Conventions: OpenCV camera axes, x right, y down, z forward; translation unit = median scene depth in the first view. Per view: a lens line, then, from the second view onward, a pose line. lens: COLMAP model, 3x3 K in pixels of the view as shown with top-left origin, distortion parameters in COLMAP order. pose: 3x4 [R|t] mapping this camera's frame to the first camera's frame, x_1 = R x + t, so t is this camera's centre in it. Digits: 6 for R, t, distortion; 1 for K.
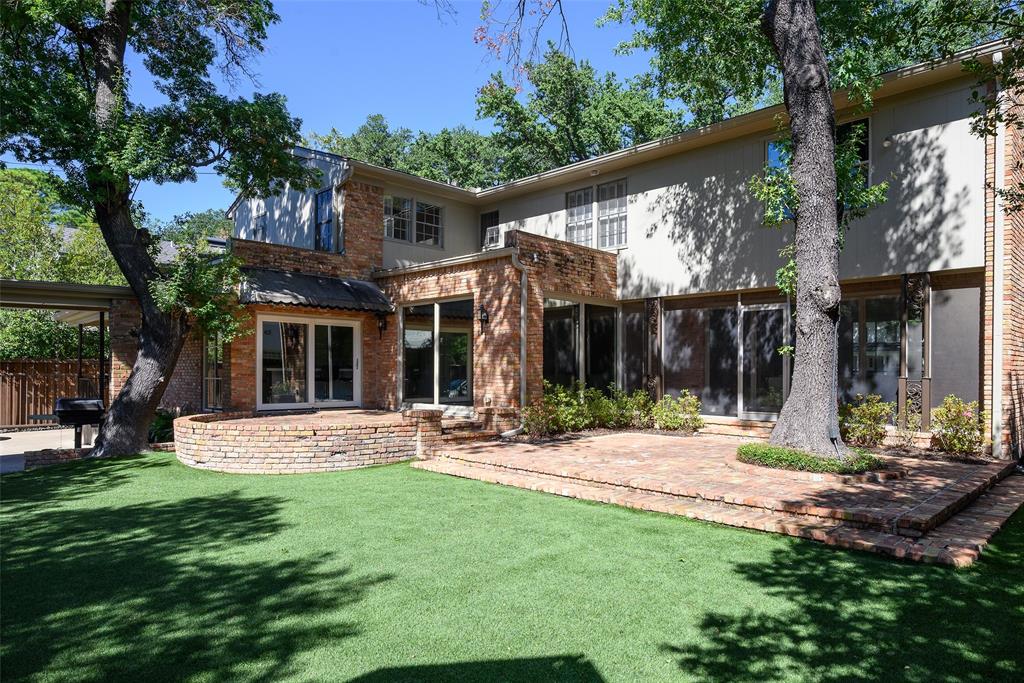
lens RADIAL K [[644.1, 0, 532.4], [0, 644.1, 371.5], [0, 0, 1]] dist [-0.002861, -0.001507]
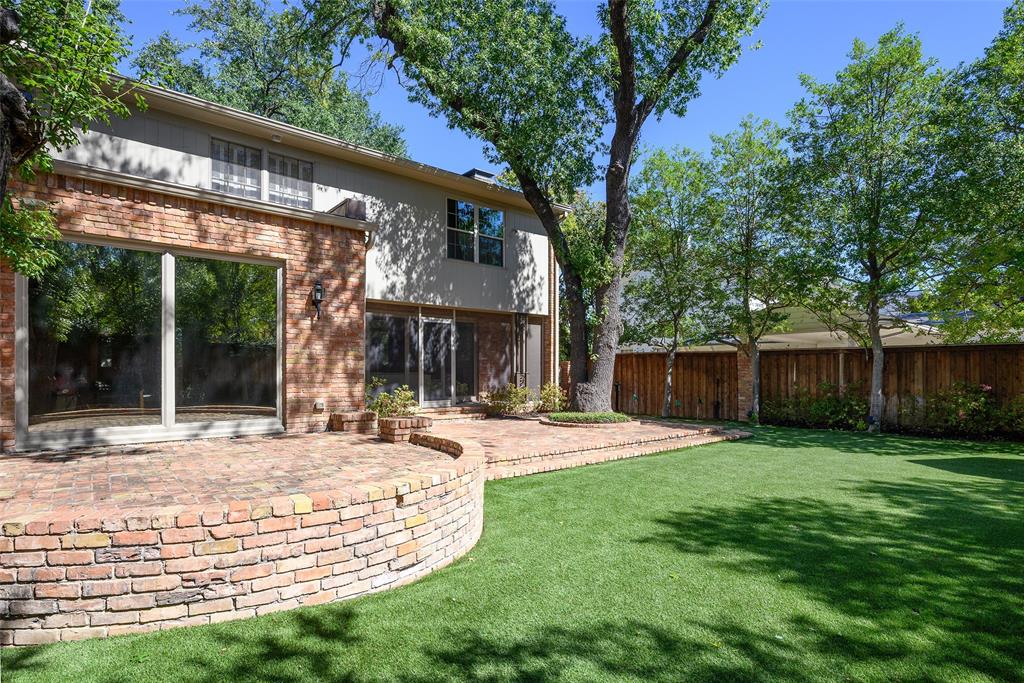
lens RADIAL K [[534.9, 0, 539.7], [0, 534.9, 369.9], [0, 0, 1]] dist [0.010668, -0.001274]
pose [[0.076577, 0.001468, 0.997063, -0.684207], [0.004907, 0.999986, -0.001849, 0.004081], [-0.997052, 0.005034, 0.076569, 0.688269]]
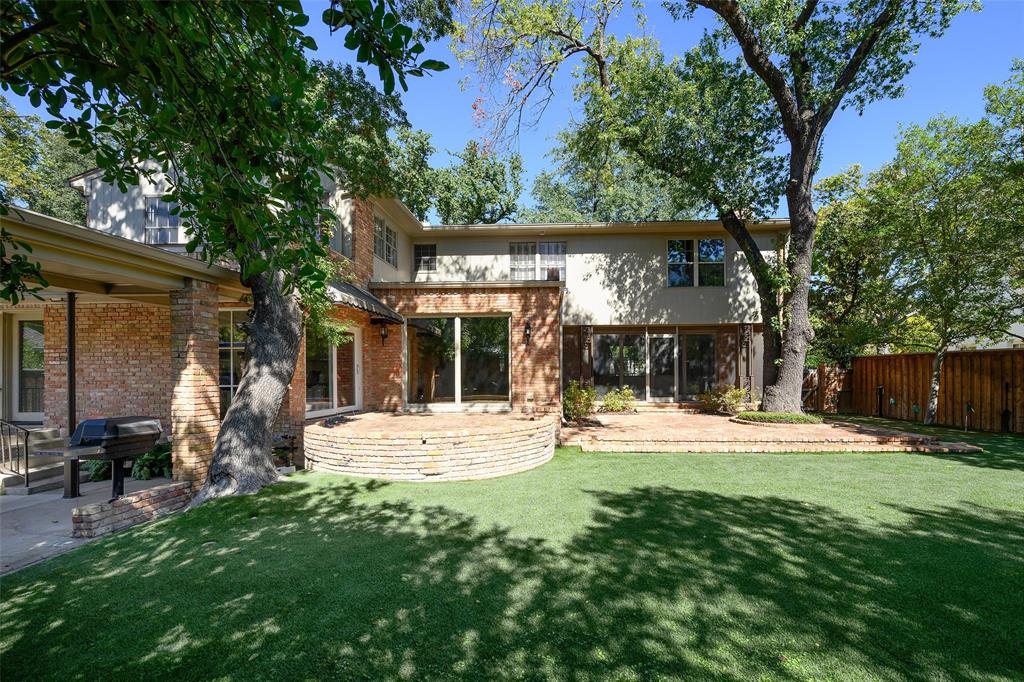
lens RADIAL K [[440.6, 0, 536.6], [0, 440.6, 374.7], [0, 0, 1]] dist [-0.001802, -0.000376]
pose [[0.749839, -0.007422, 0.661579, -0.634244], [0.010688, 0.999942, -0.000896, 0.001132], [-0.661534, 0.007743, 0.749875, 0.336025]]
